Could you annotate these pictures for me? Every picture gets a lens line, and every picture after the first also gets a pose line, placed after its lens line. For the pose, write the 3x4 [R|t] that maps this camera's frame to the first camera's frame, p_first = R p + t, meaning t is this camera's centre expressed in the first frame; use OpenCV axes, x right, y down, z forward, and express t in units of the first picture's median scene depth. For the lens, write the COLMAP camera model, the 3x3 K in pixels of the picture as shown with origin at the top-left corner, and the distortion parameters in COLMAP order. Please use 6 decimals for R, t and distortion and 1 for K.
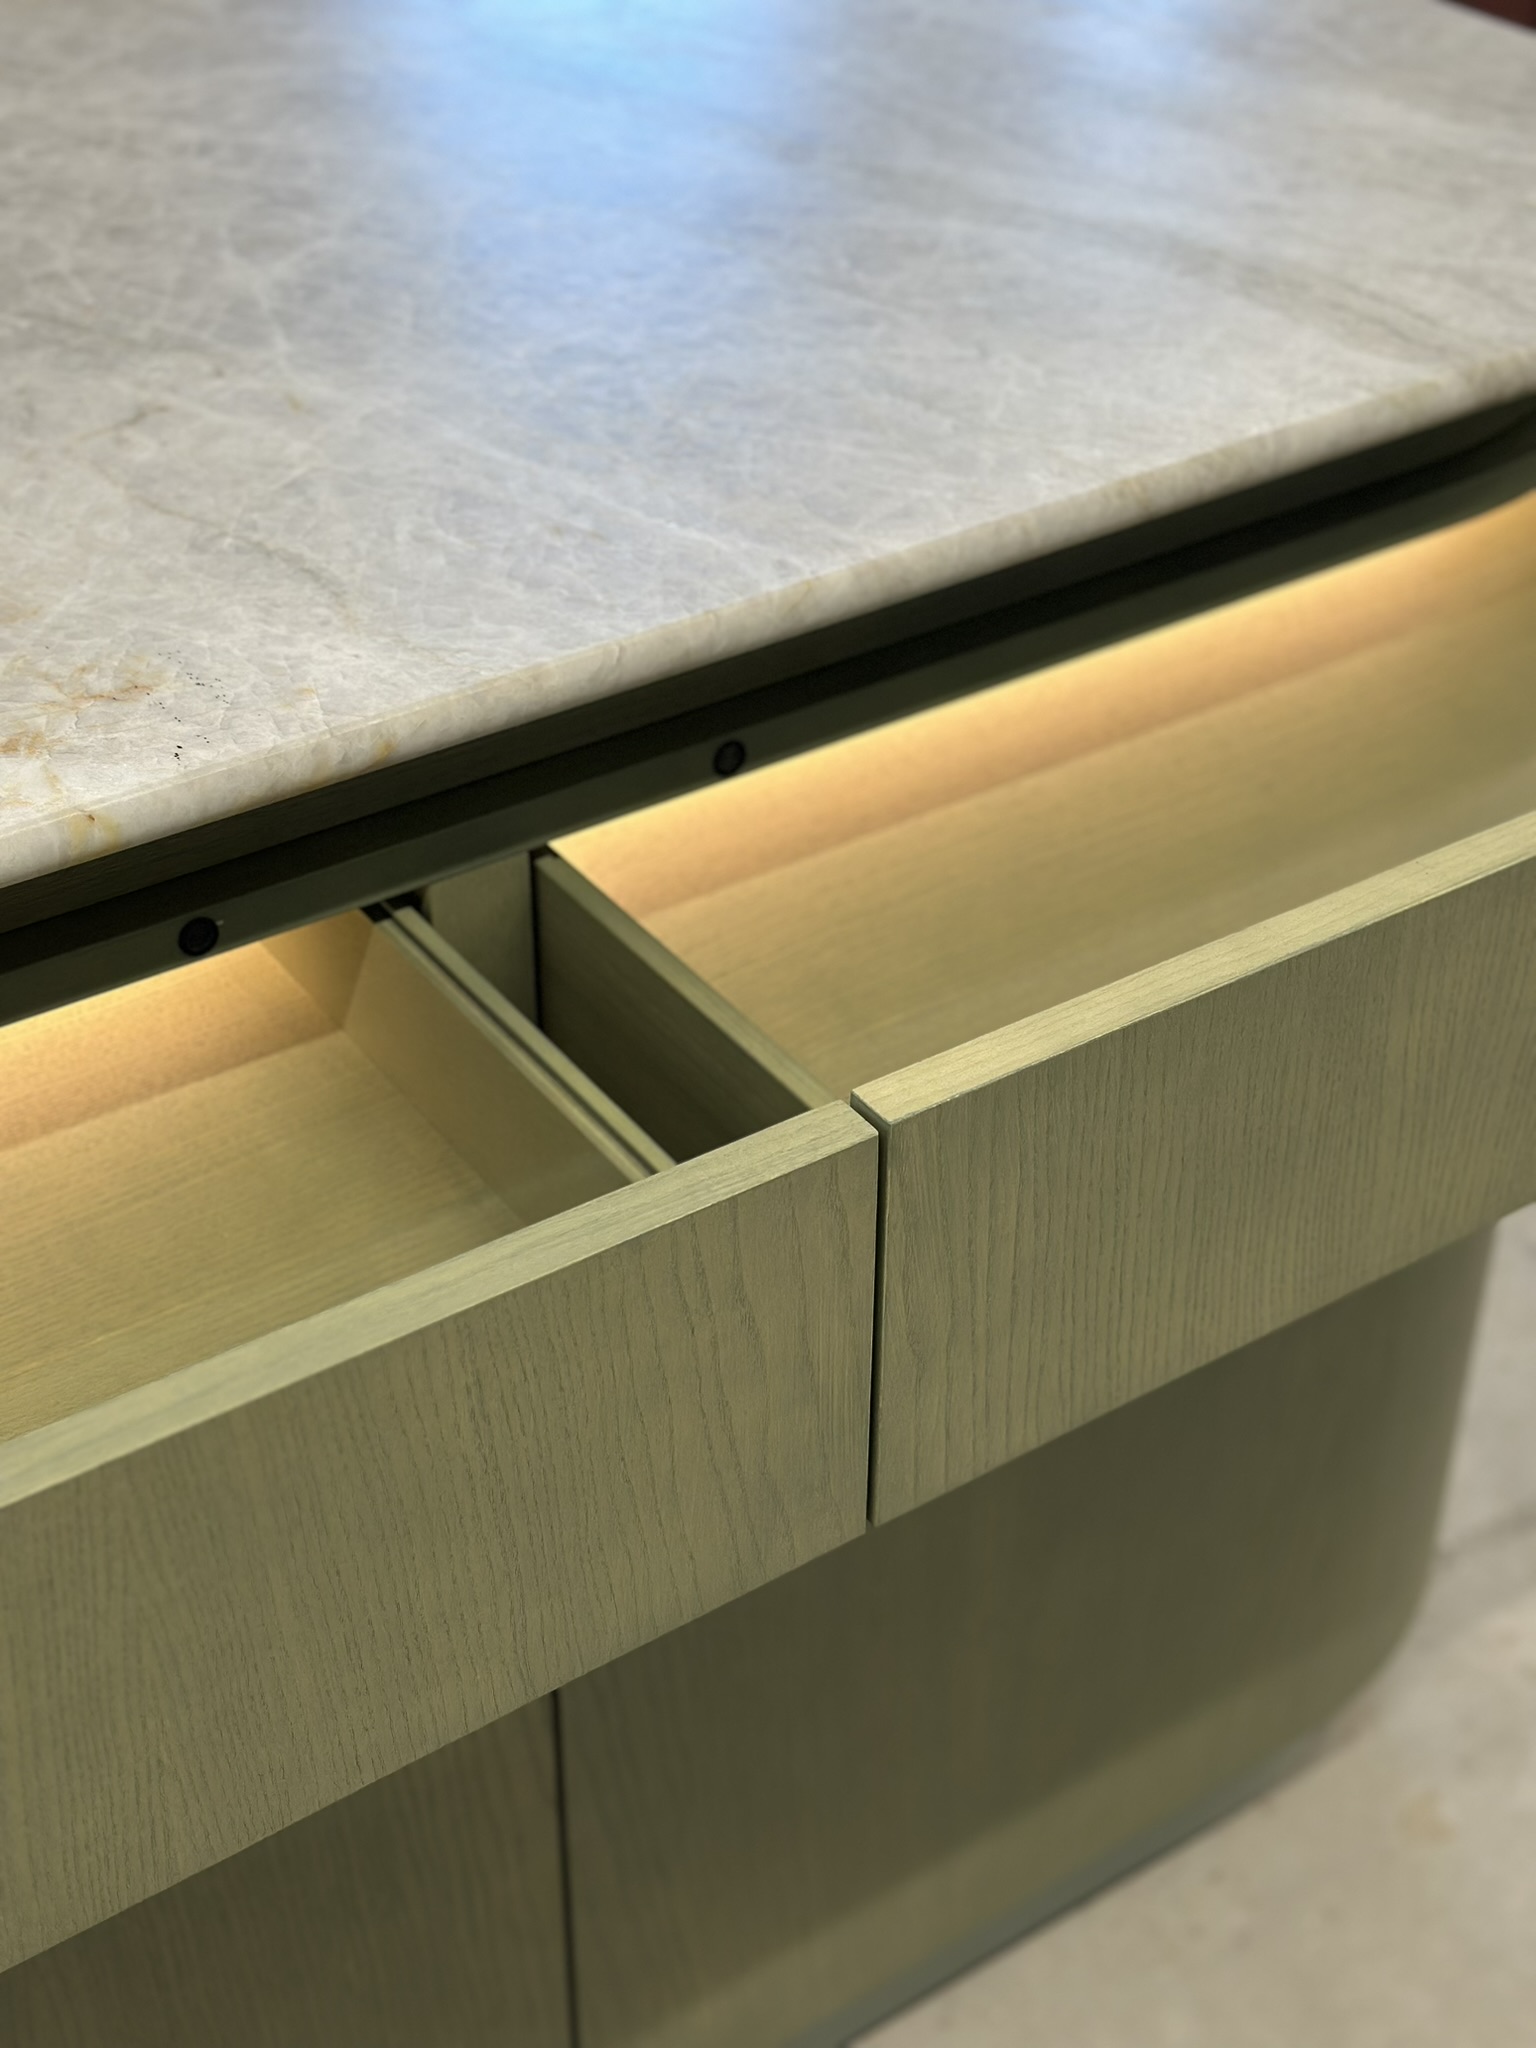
lens RADIAL K [[2866.4, 0, 768.0], [0, 2866.4, 1024.0], [0, 0, 1]] dist [0.190427, -0.492254]
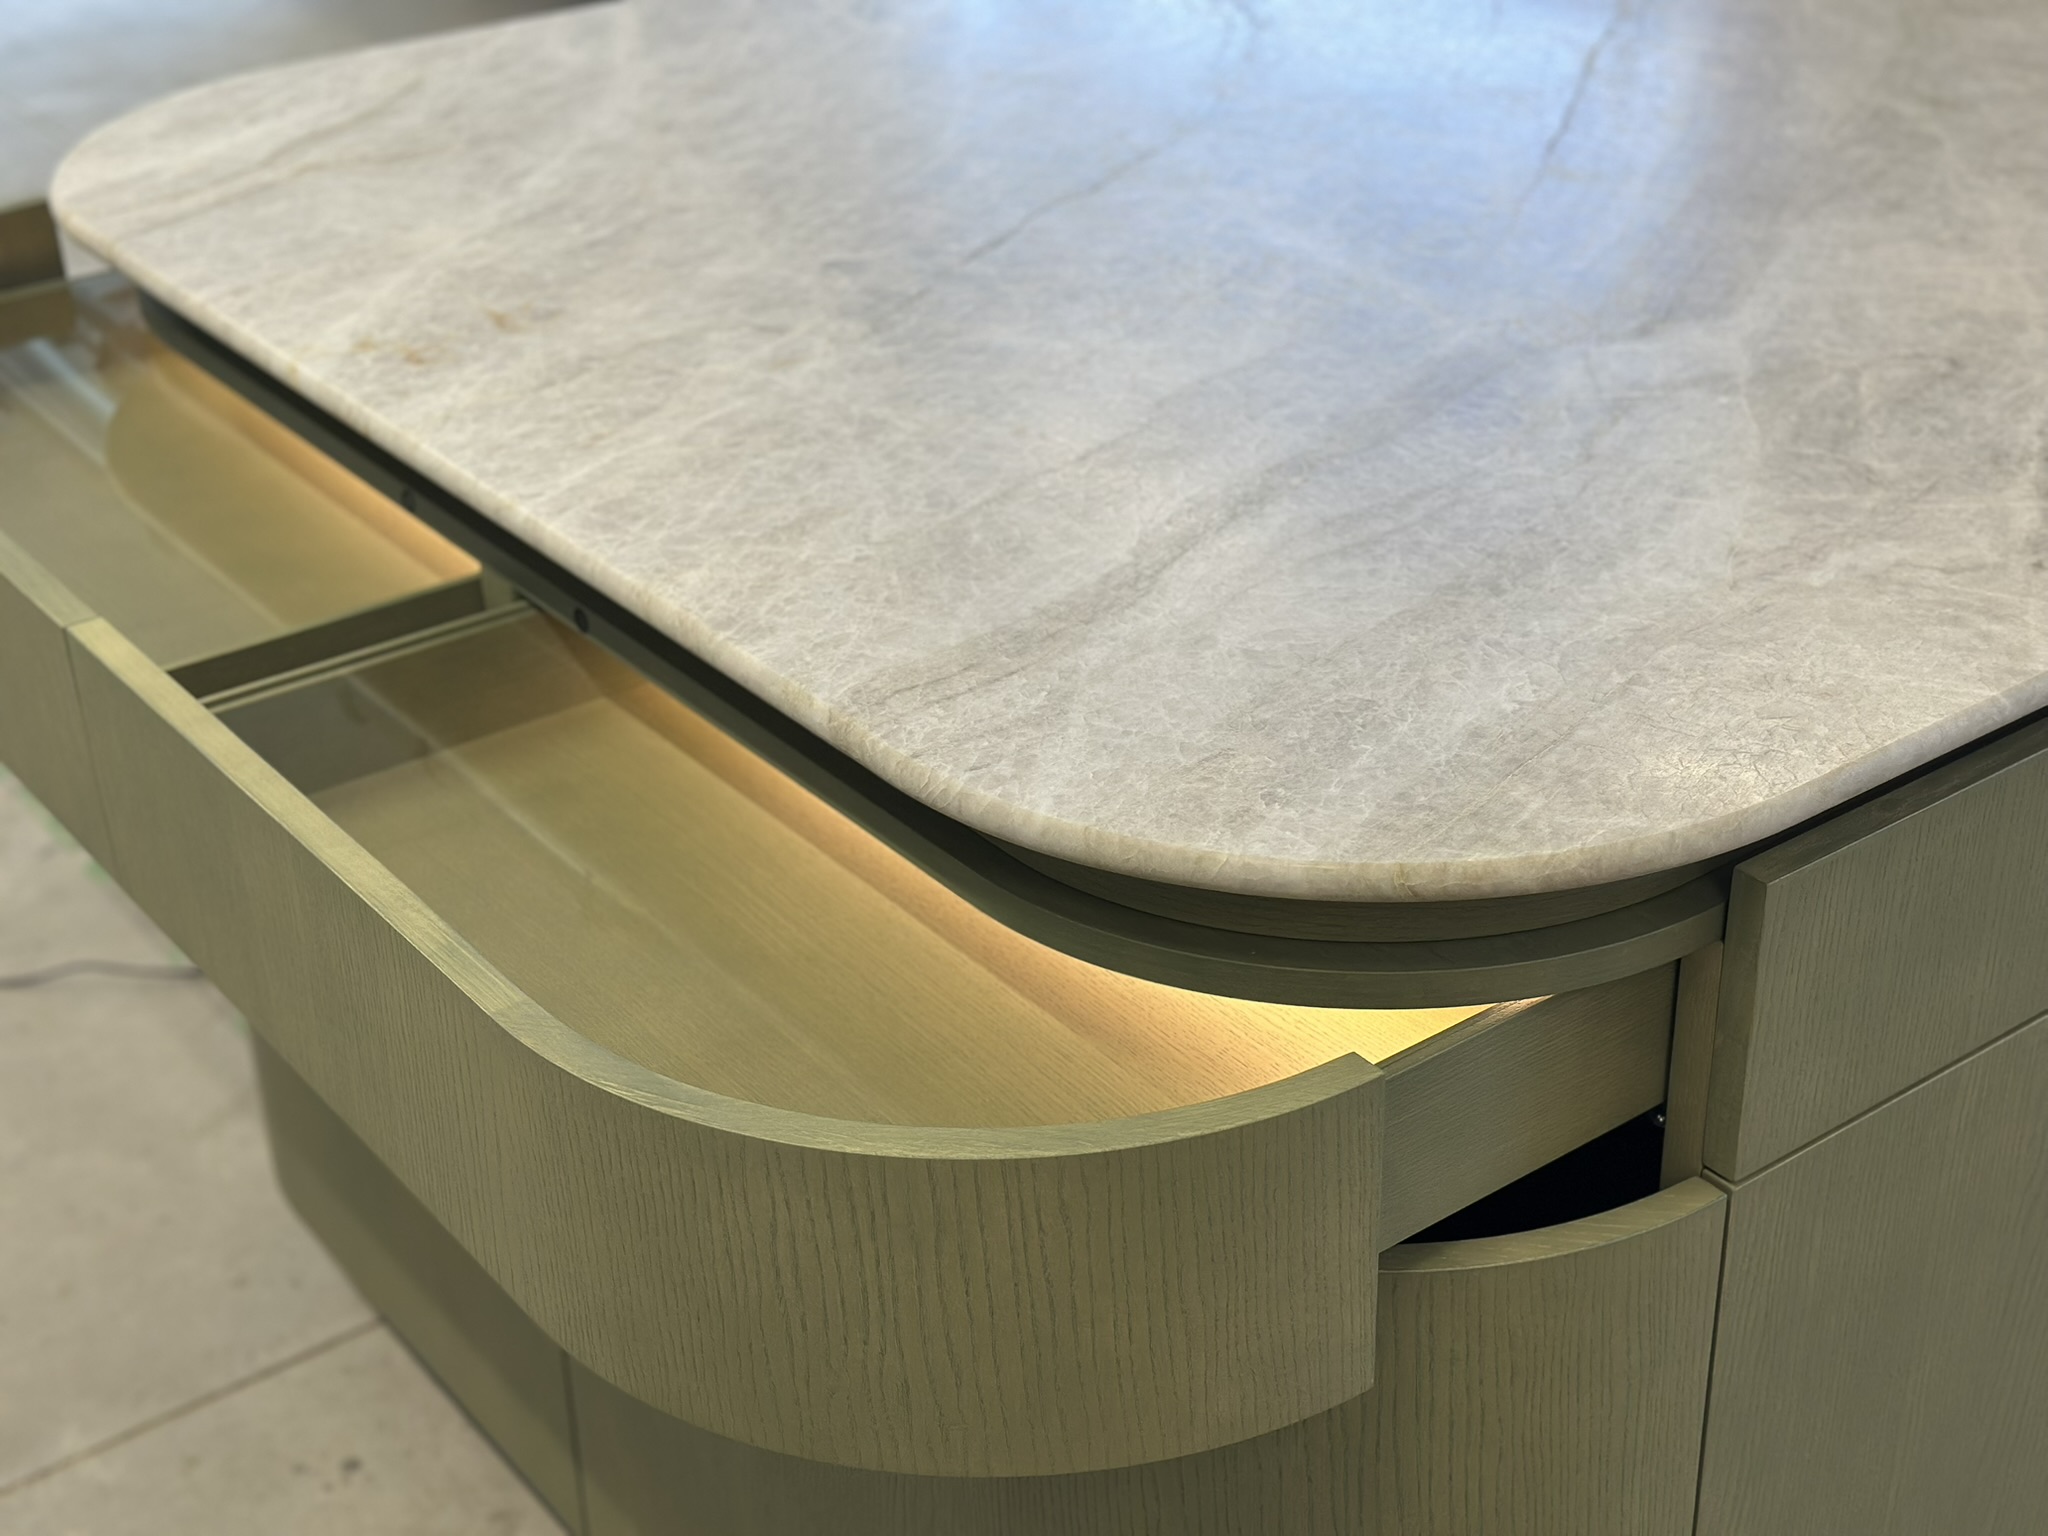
lens RADIAL K [[2866.4, 0, 1024.0], [0, 2866.4, 768.0], [0, 0, 1]] dist [0.190427, -0.492254]
pose [[0.050592, 0.476828, -0.877540, 1.432400], [-0.569034, 0.735857, 0.367036, -0.763087], [0.820756, 0.480781, 0.308559, 0.810663]]
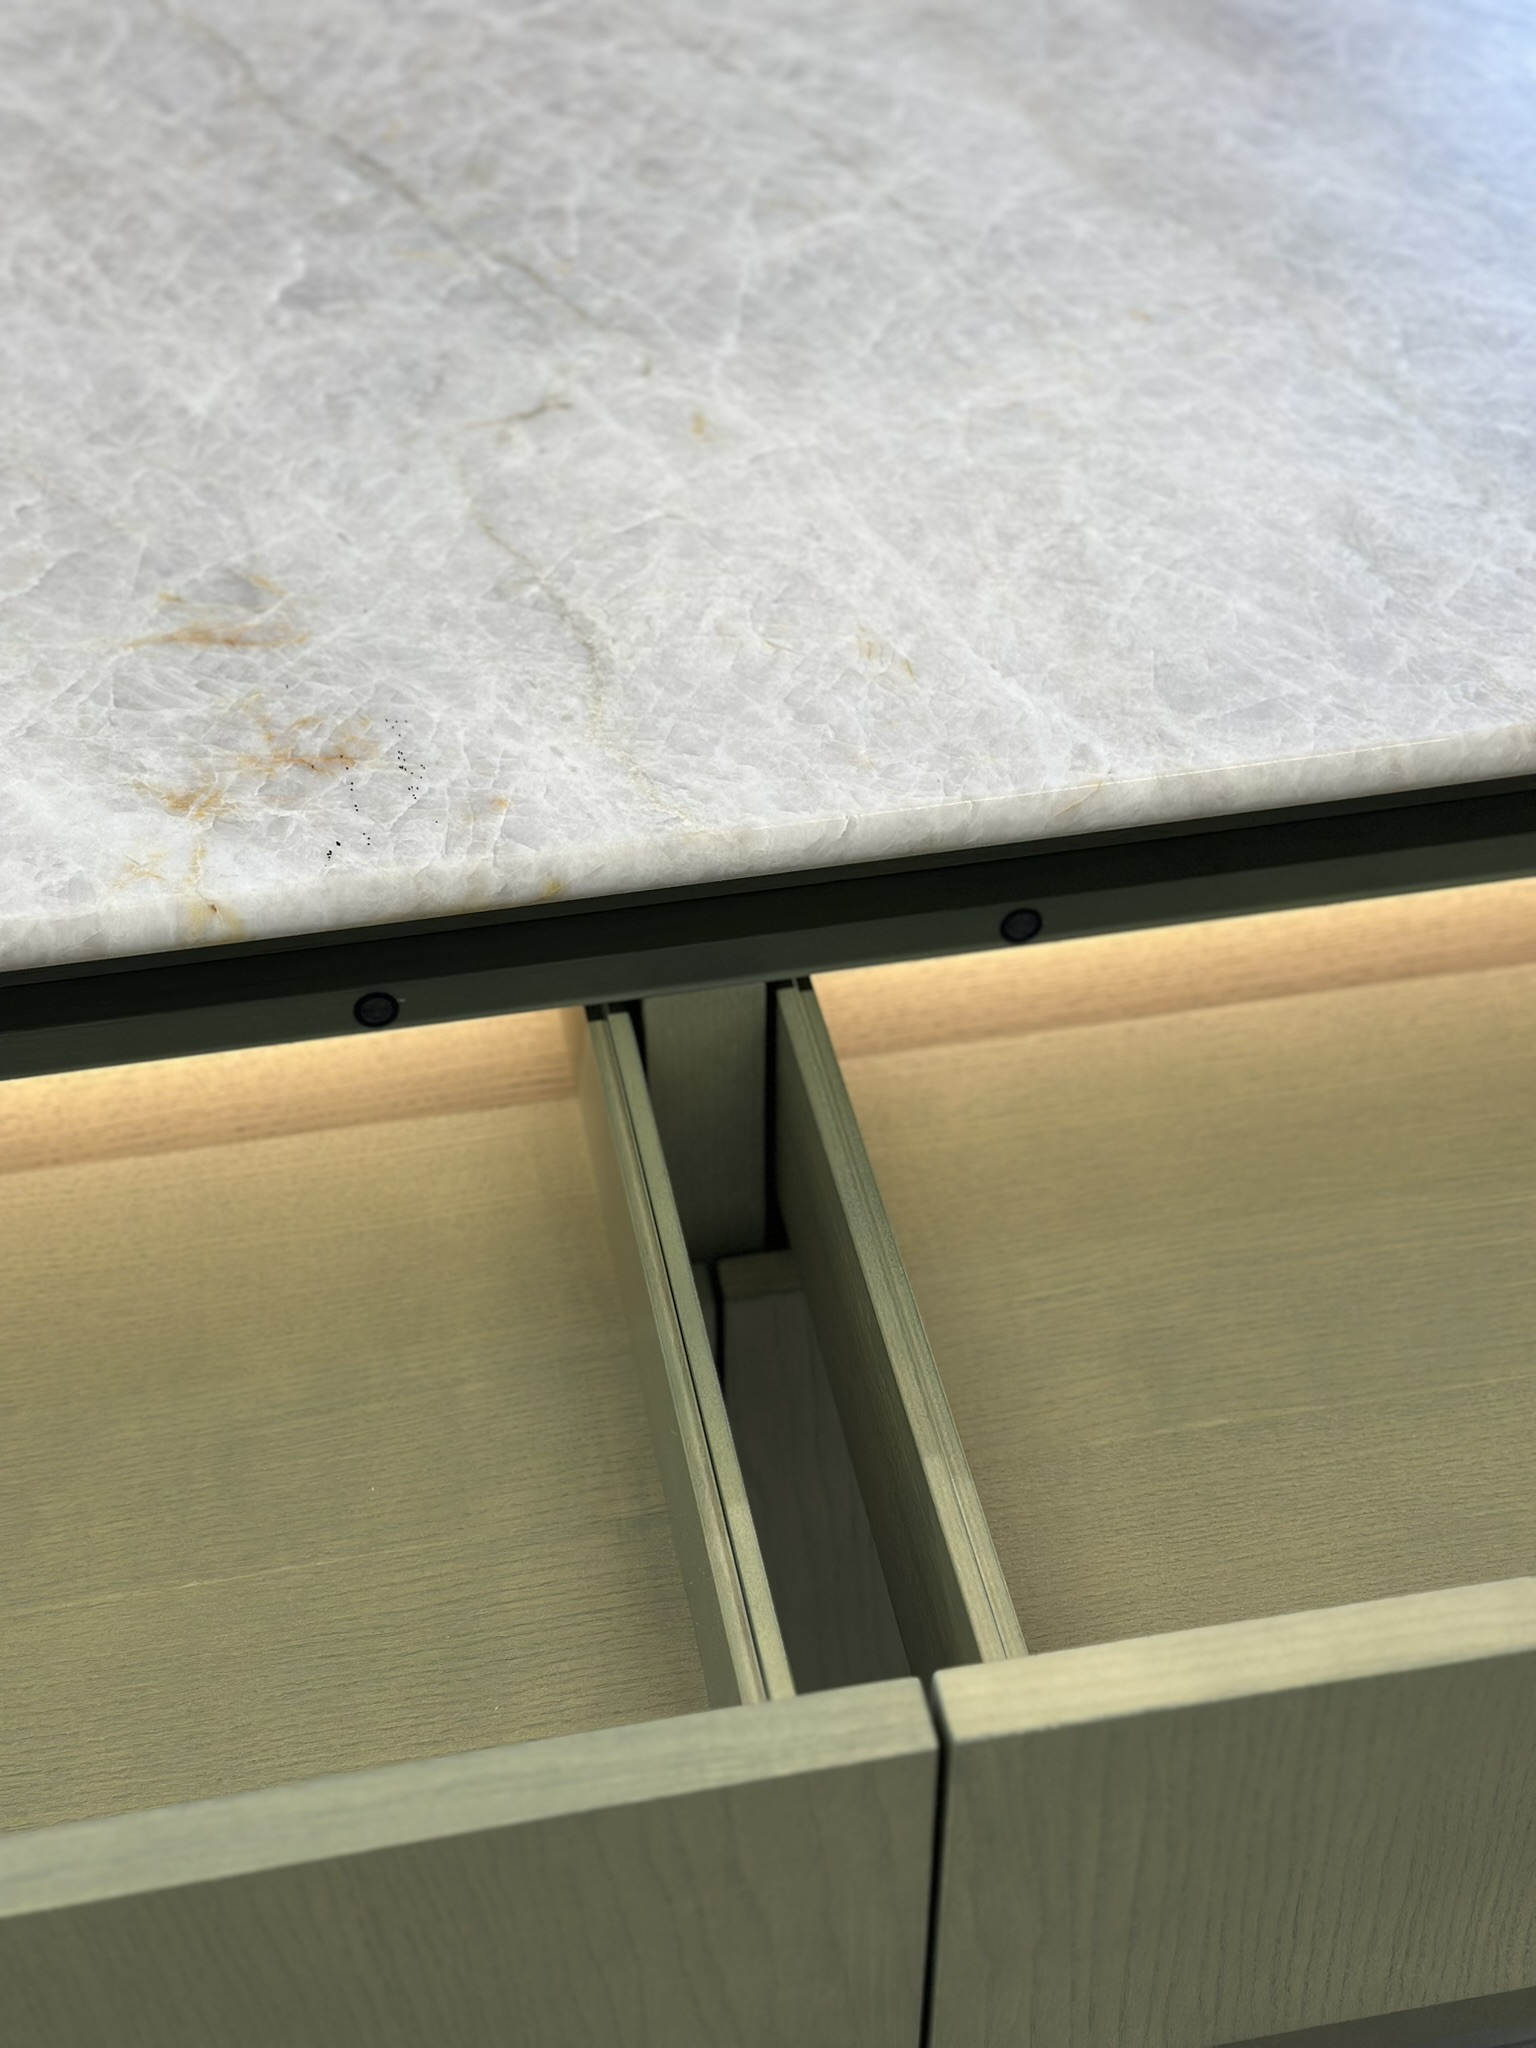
lens RADIAL K [[2866.4, 0, 768.0], [0, 2866.4, 1024.0], [0, 0, 1]] dist [0.190427, -0.492254]
pose [[0.921648, 0.254353, -0.293035, 0.194282], [-0.220961, 0.964817, 0.142492, -0.183386], [0.318969, -0.066578, 0.945424, 0.136788]]
